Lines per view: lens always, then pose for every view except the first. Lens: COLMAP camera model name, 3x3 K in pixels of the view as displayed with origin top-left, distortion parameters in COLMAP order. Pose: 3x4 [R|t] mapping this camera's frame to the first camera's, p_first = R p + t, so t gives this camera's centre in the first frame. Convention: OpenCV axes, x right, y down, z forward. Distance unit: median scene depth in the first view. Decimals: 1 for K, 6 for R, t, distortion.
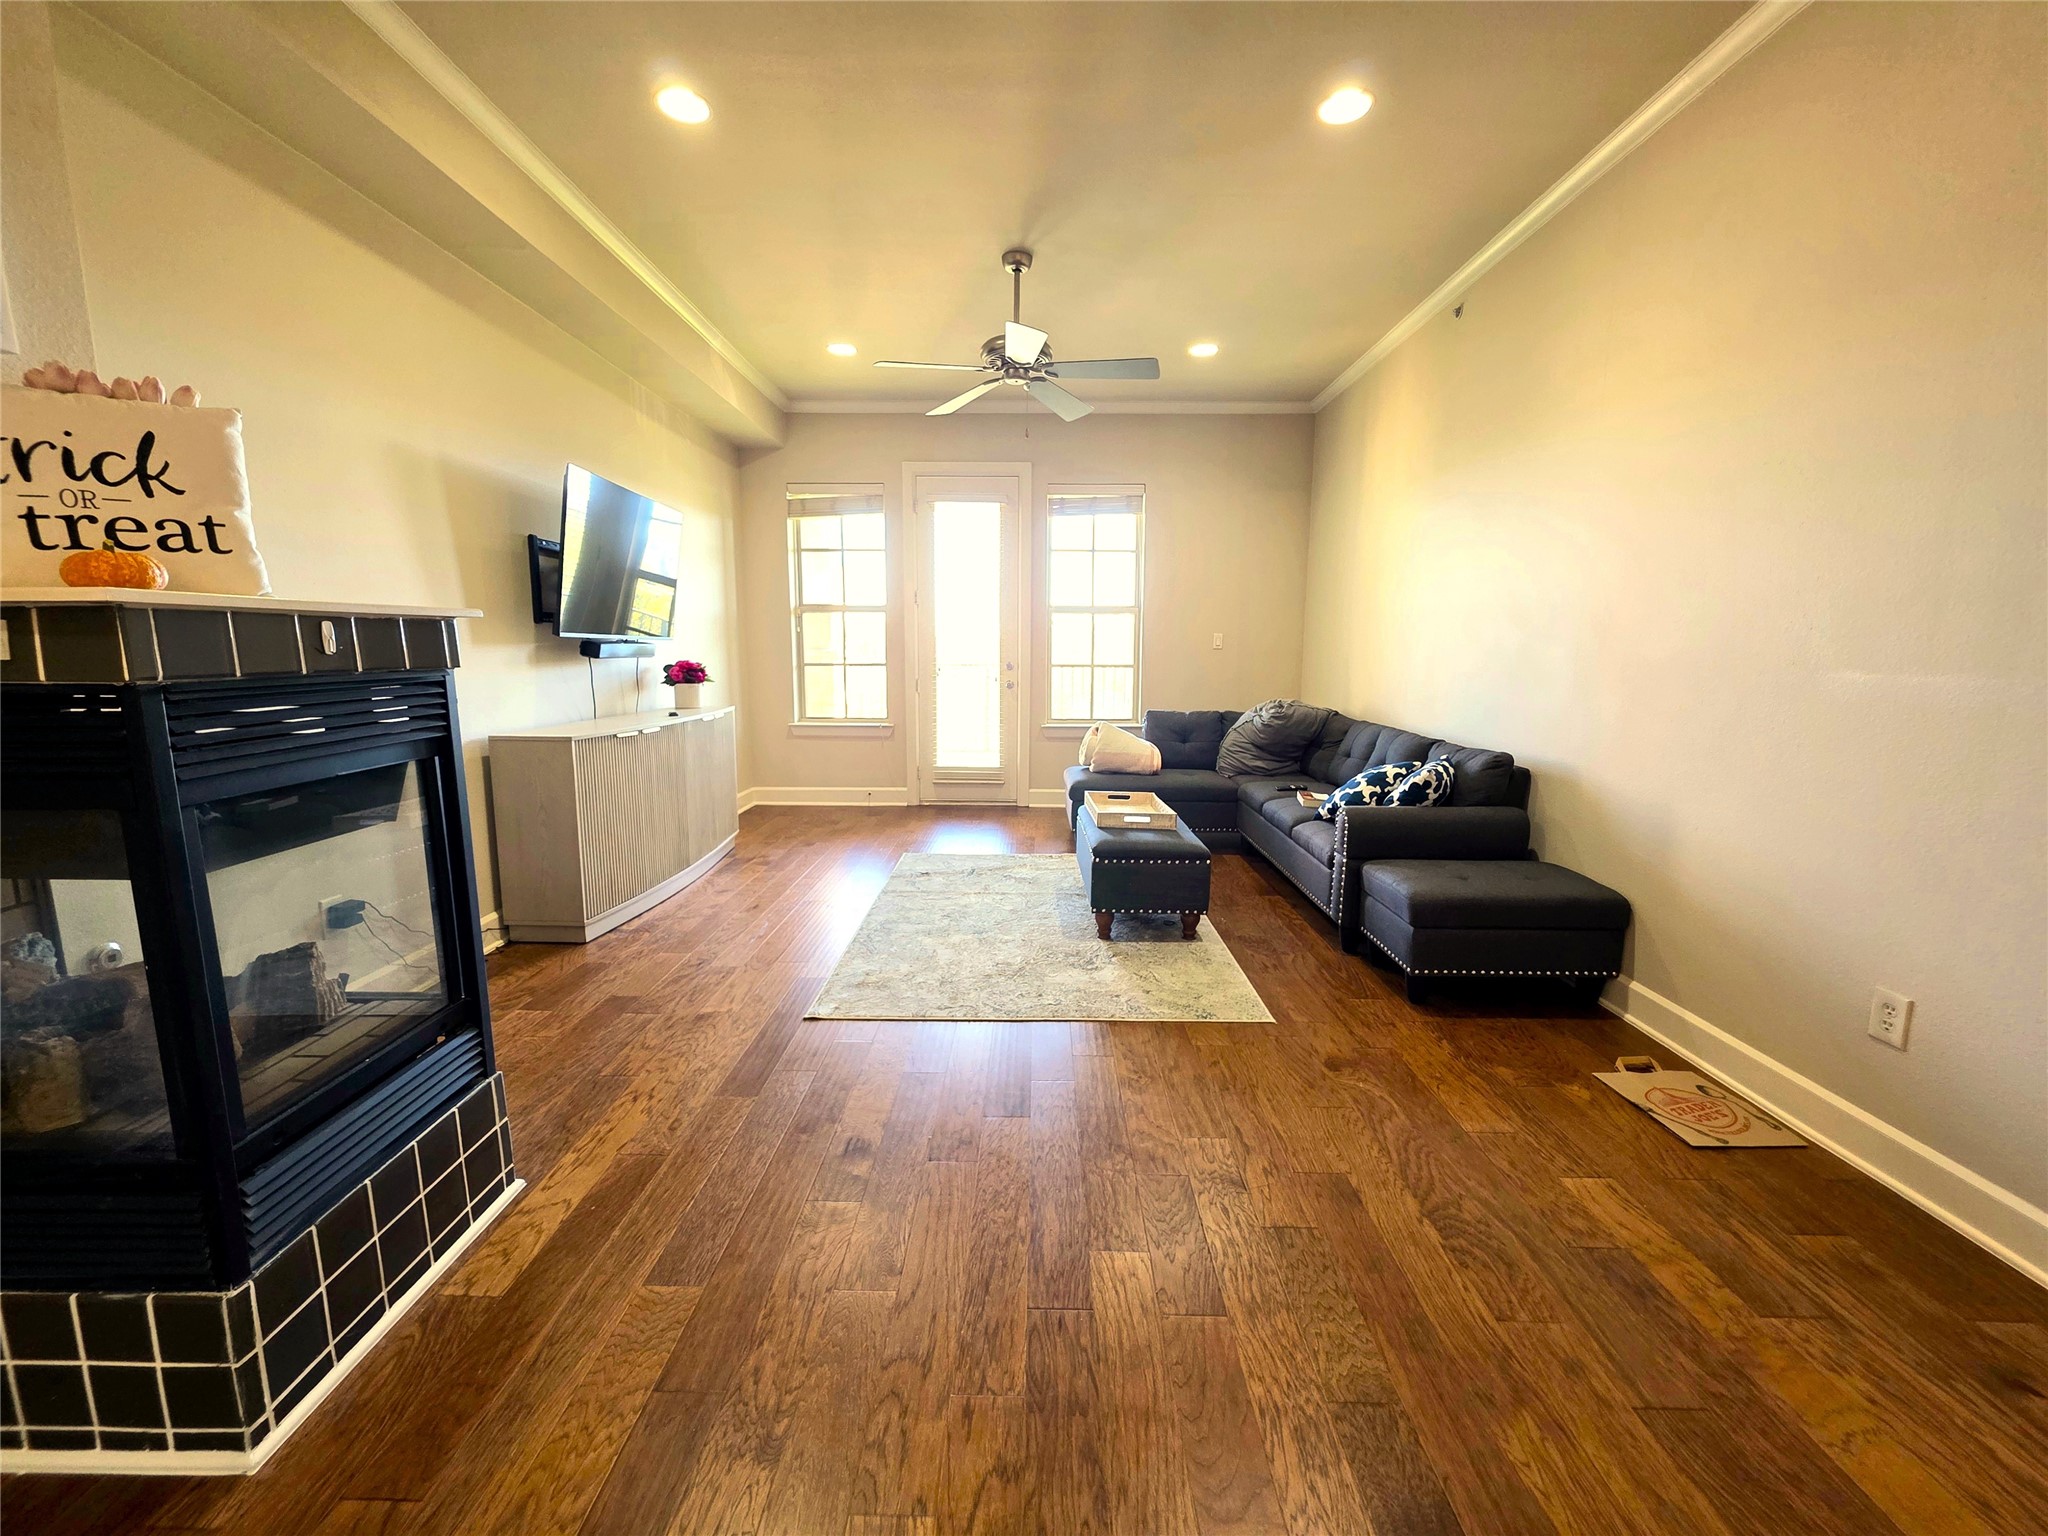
lens RADIAL K [[822.5, 0, 1035.4], [0, 822.5, 778.9], [0, 0, 1]] dist [-0.000713, -0.000340]
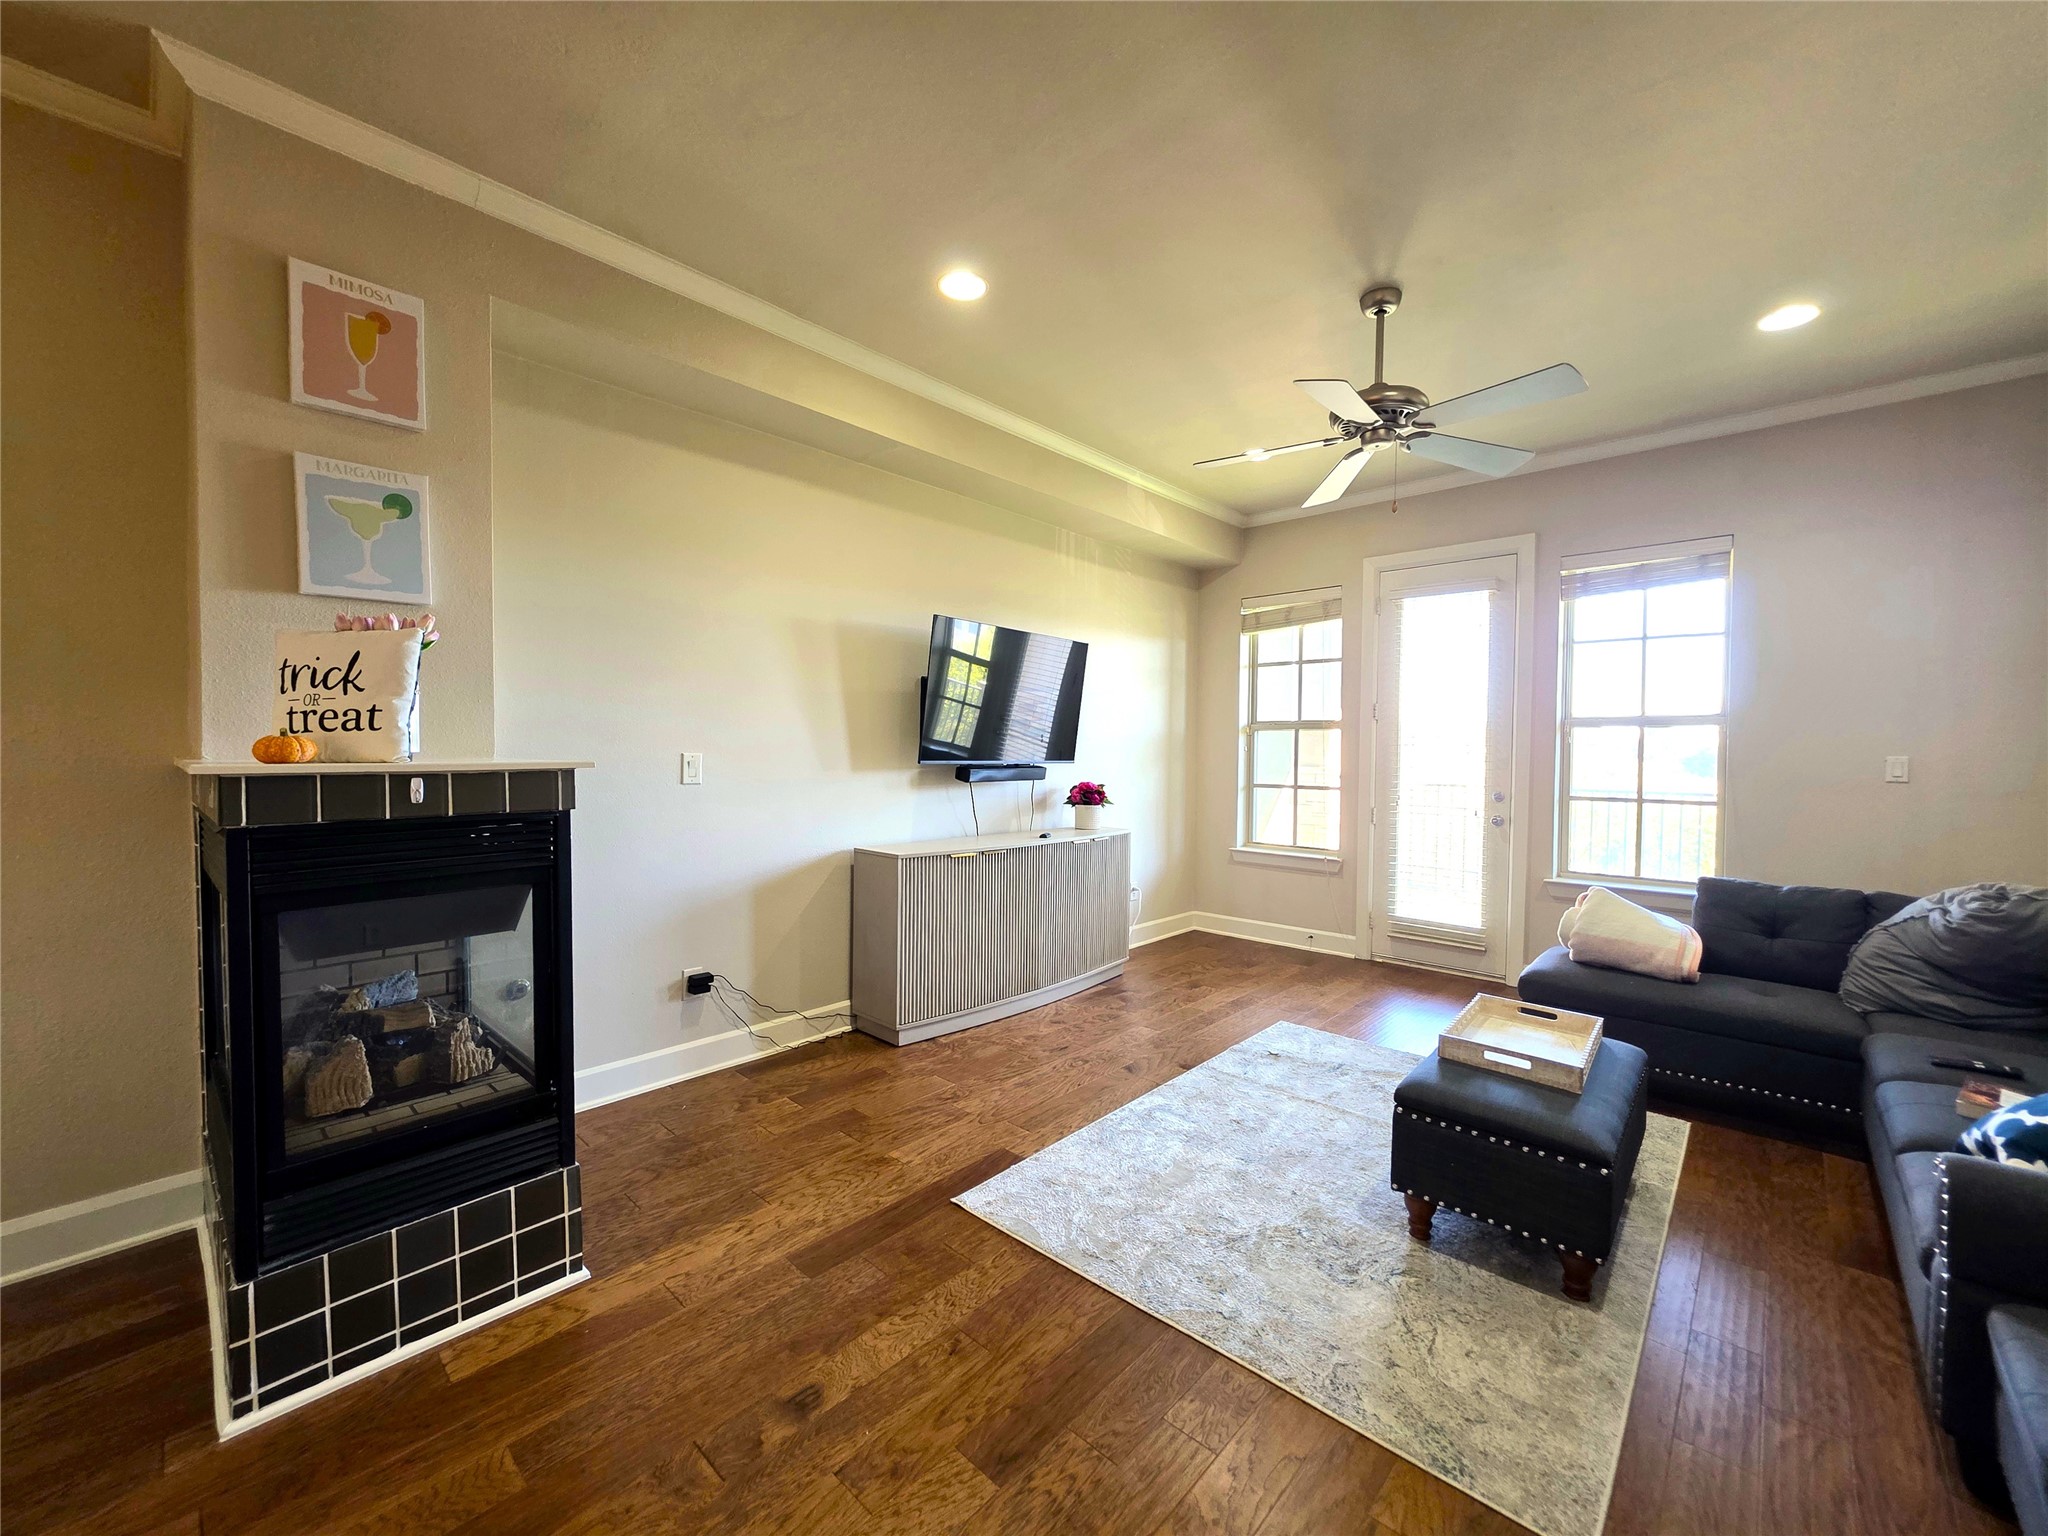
lens RADIAL K [[822.5, 0, 1029.5], [0, 822.5, 774.8], [0, 0, 1]] dist [-0.000713, -0.000340]
pose [[0.734354, 0.023520, -0.678359, 0.279557], [-0.112110, 0.989876, -0.087044, -0.072331], [0.669445, 0.139972, 0.729556, 0.262468]]
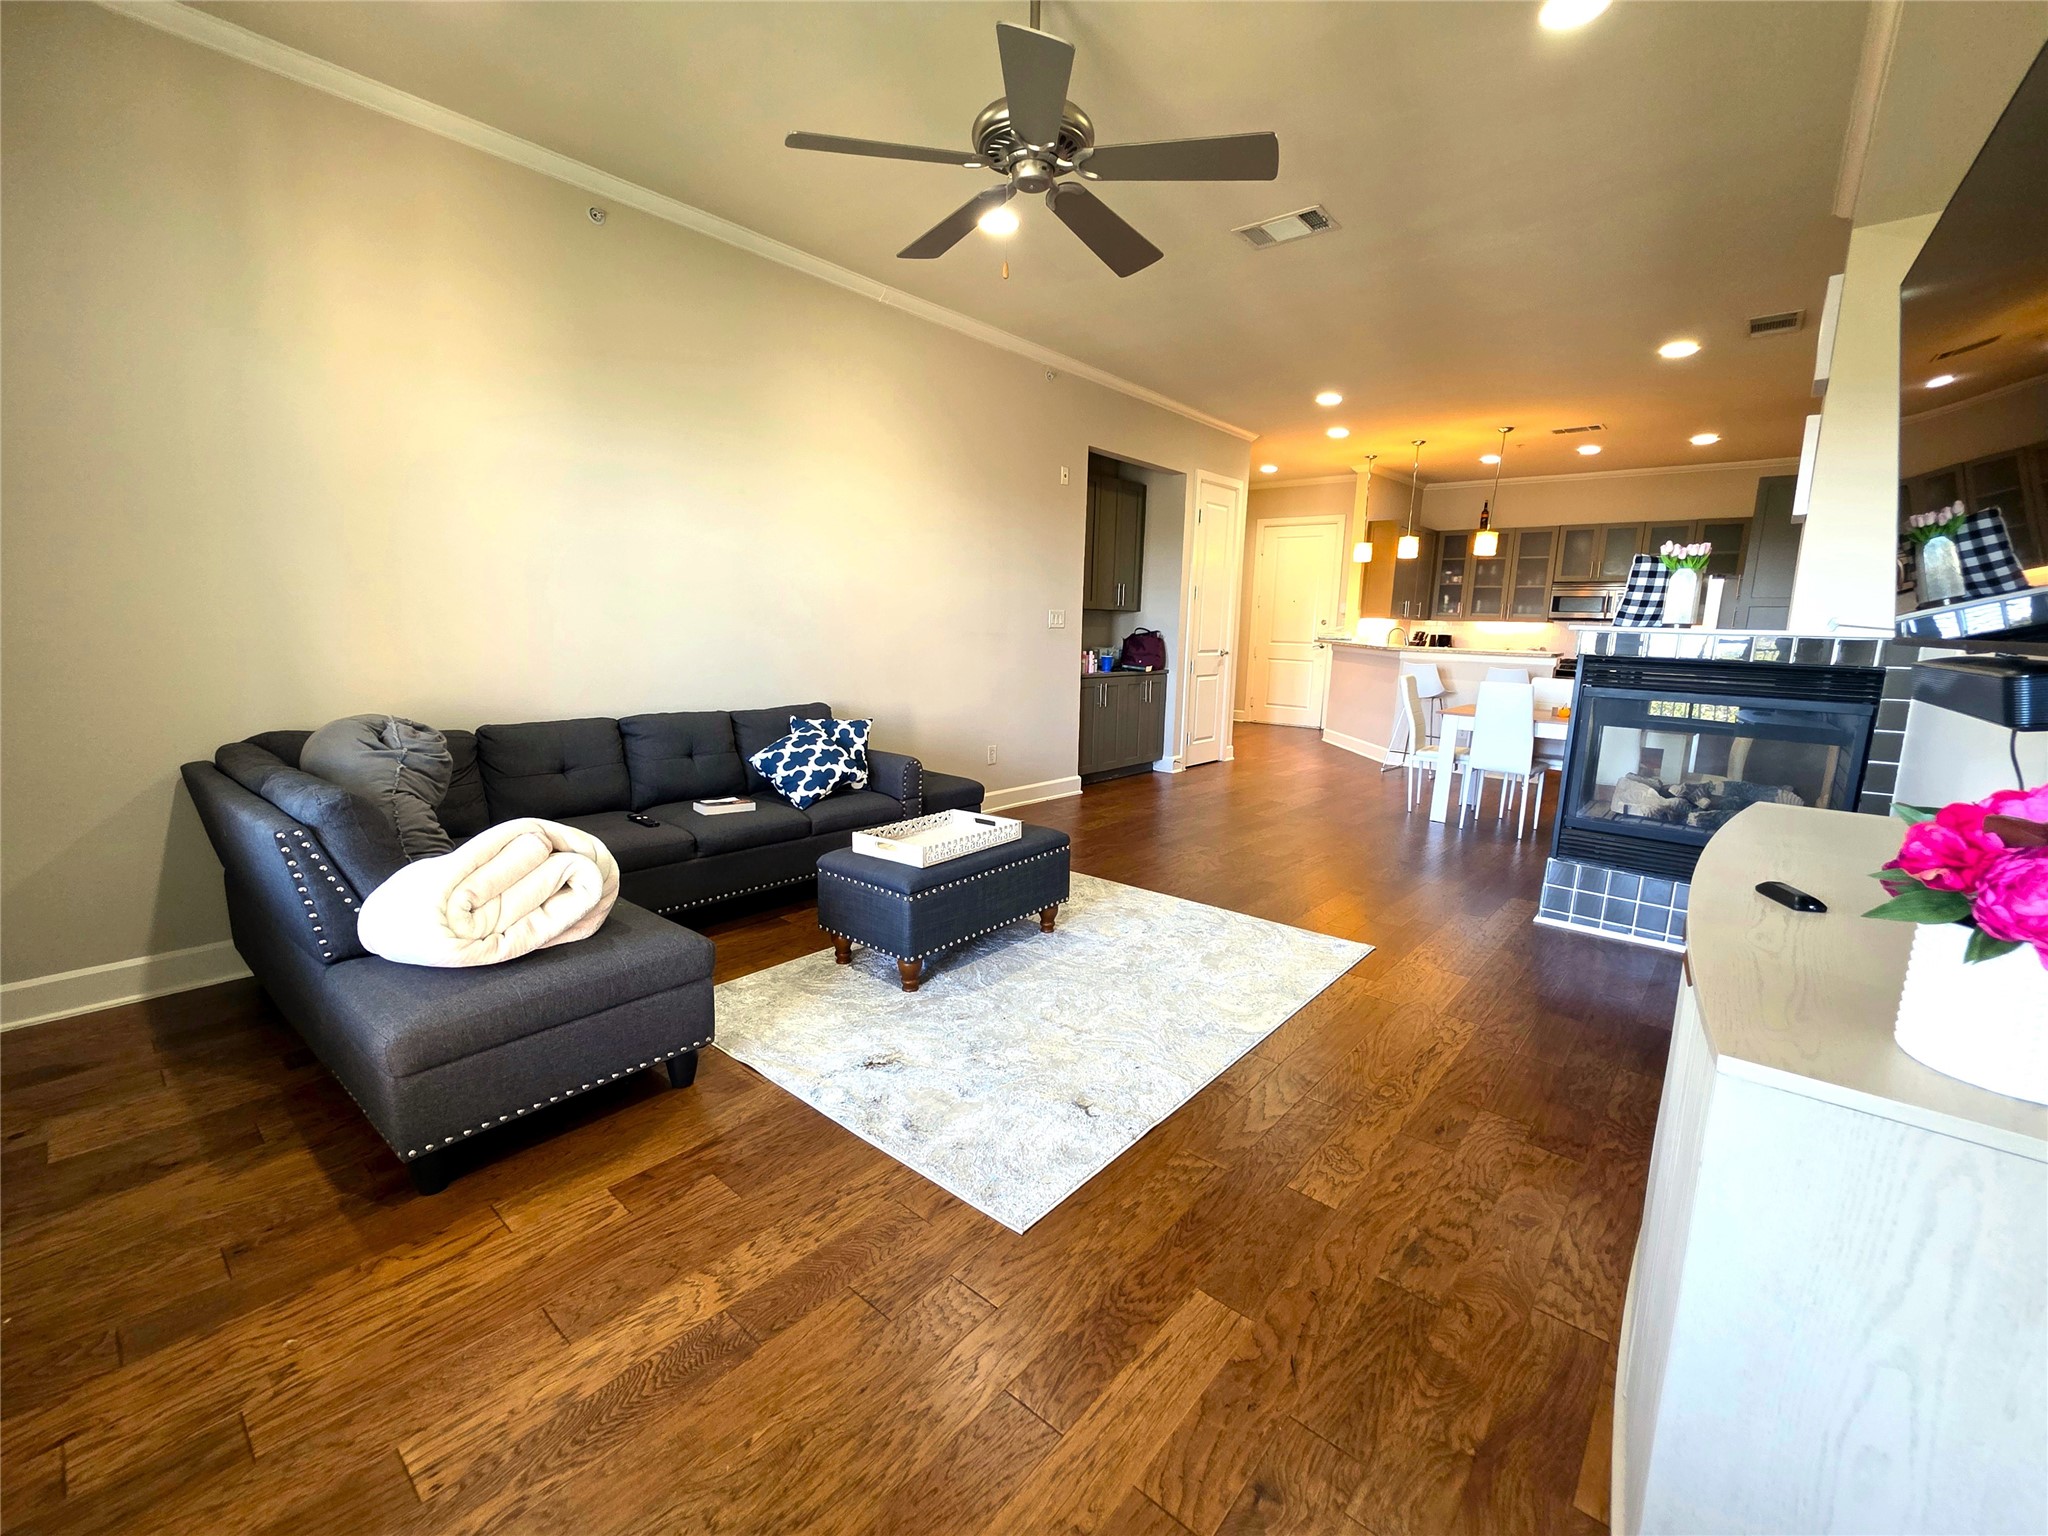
lens RADIAL K [[822.5, 0, 1037.1], [0, 822.5, 764.2], [0, 0, 1]] dist [-0.000713, -0.000340]
pose [[-0.756666, -0.135108, 0.639689, -0.428070], [0.074677, 0.954152, 0.289857, -0.253933], [-0.649522, 0.267095, -0.711885, 1.497884]]
